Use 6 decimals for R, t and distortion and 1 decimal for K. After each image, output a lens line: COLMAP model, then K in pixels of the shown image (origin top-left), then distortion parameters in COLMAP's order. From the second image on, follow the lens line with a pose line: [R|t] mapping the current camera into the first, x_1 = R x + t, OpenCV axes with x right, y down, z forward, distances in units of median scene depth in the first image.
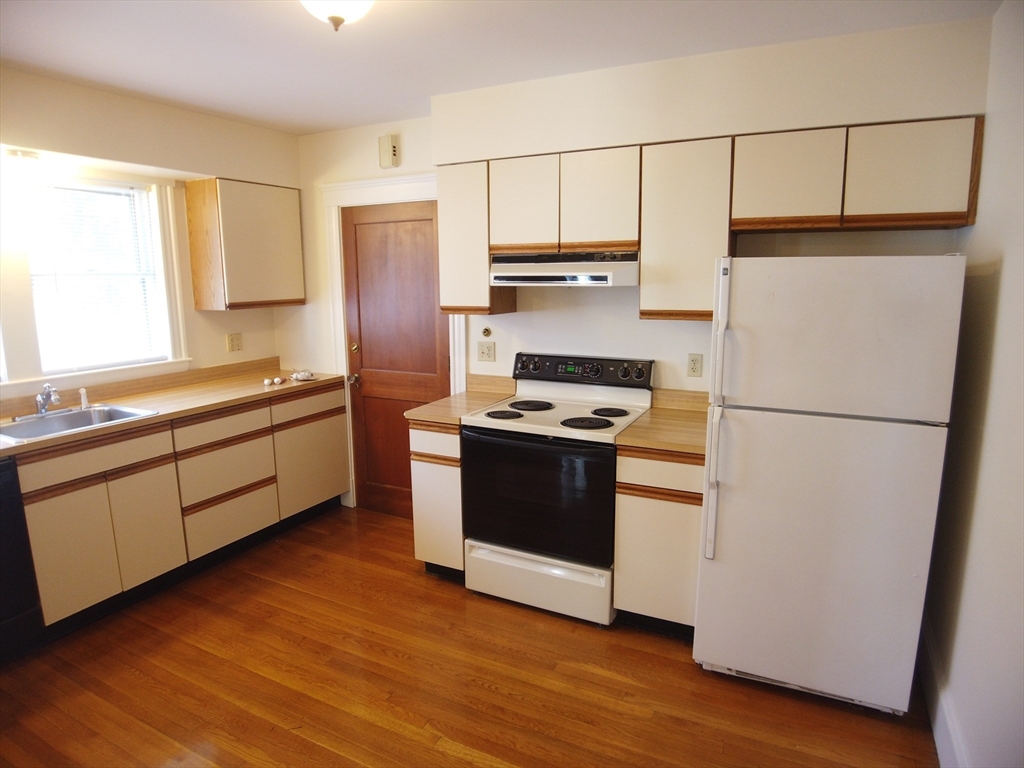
lens RADIAL K [[600.3, 0, 510.2], [0, 600.3, 382.9], [0, 0, 1]] dist [-0.057166, 0.003408]
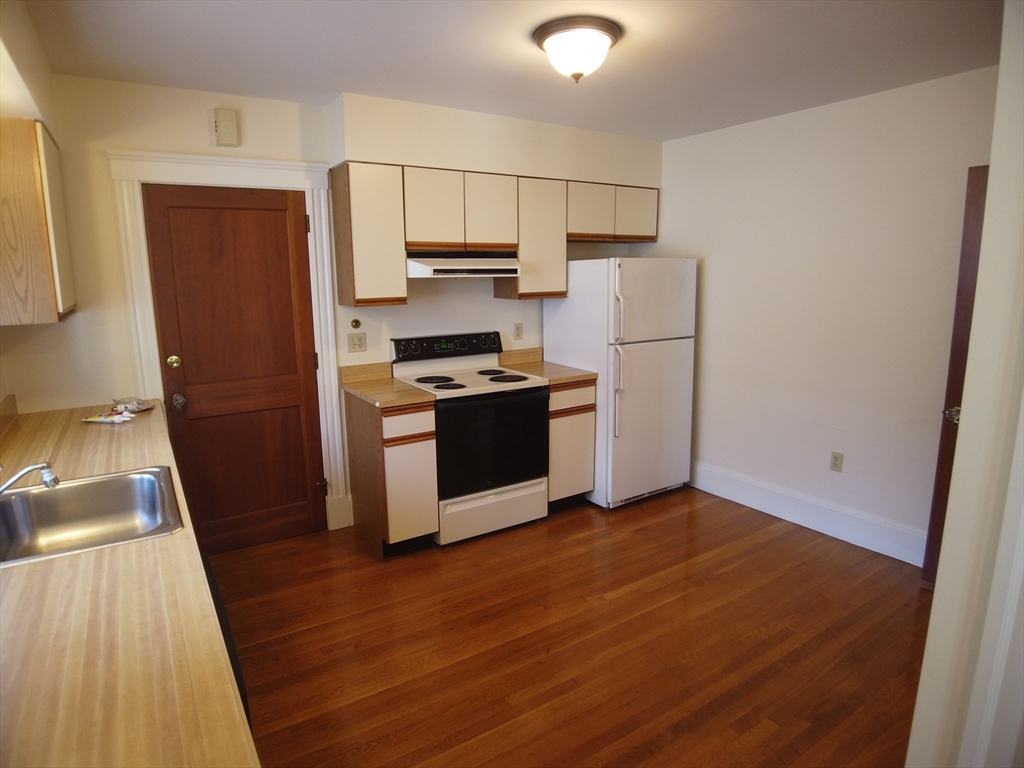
lens RADIAL K [[600.3, 0, 510.2], [0, 600.3, 382.9], [0, 0, 1]] dist [-0.057166, 0.003408]
pose [[0.499685, -0.158595, 0.851565, -0.970371], [0.156295, 0.983468, 0.091449, -0.043948], [-0.851990, 0.087399, 0.516212, 0.291623]]
